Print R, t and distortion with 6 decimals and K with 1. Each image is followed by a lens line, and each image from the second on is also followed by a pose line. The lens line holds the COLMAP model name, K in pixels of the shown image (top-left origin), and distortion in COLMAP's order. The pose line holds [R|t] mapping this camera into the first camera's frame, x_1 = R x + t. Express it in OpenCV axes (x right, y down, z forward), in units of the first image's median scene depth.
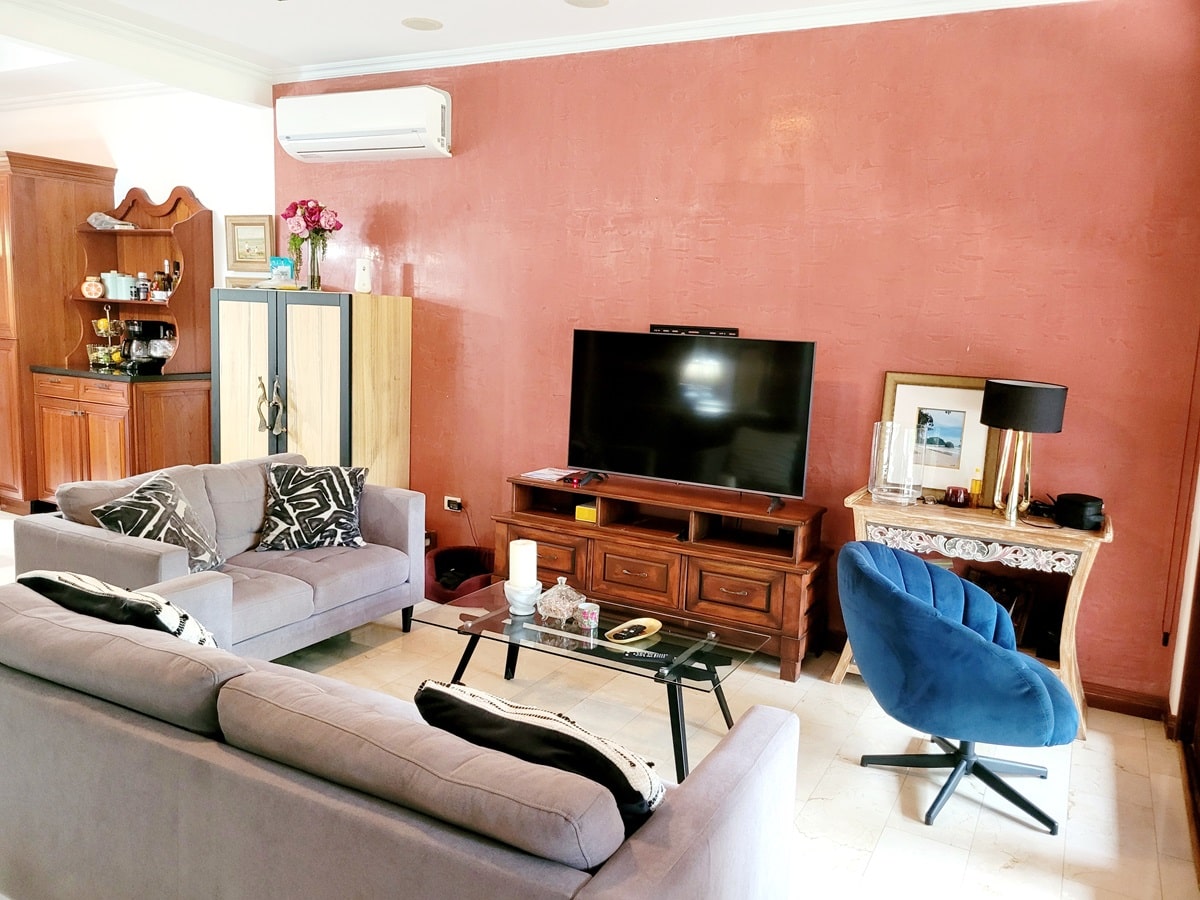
lens RADIAL K [[922.6, 0, 611.6], [0, 922.6, 466.5], [0, 0, 1]] dist [0.047996, -0.045913]
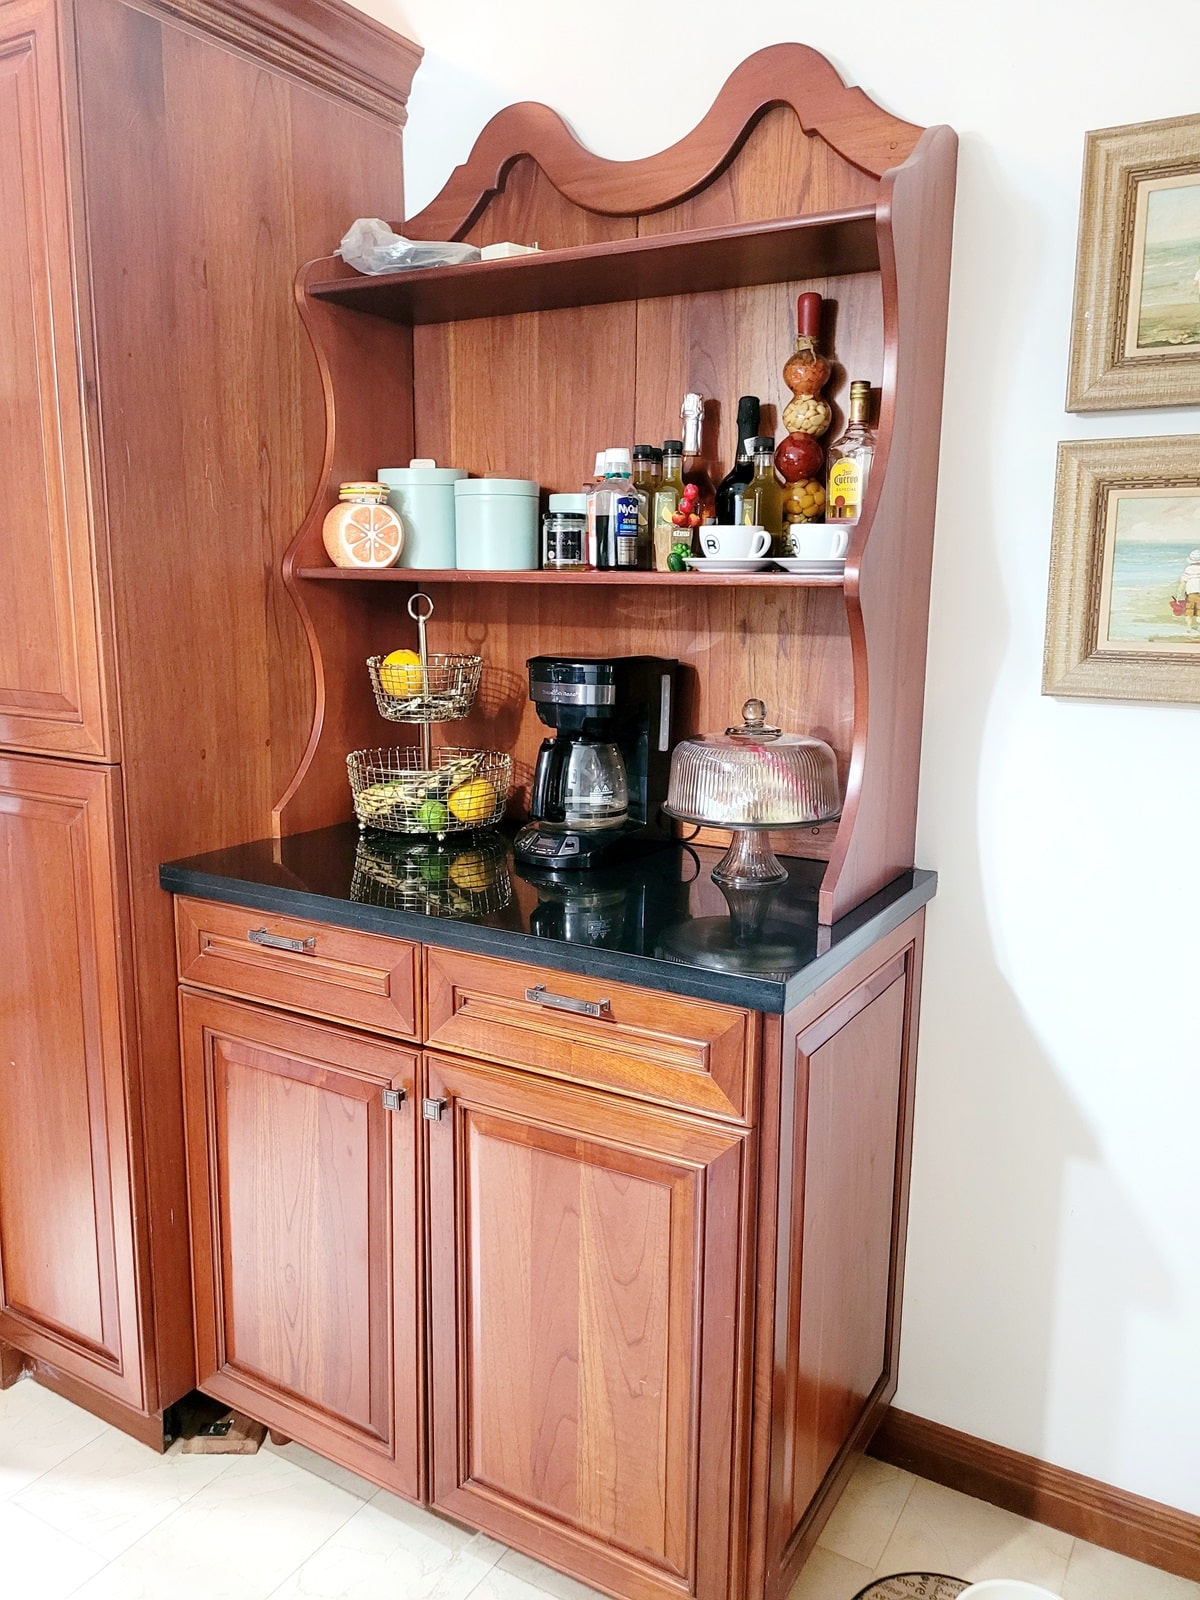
lens RADIAL K [[1230.1, 0, 591.6], [0, 1230.1, 825.9], [0, 0, 1]] dist [0.047996, -0.045913]
pose [[0.998351, -0.022941, -0.052614, -0.488536], [0.025461, 0.998535, 0.047741, -0.128317], [0.051442, -0.049002, 0.997473, 0.681202]]
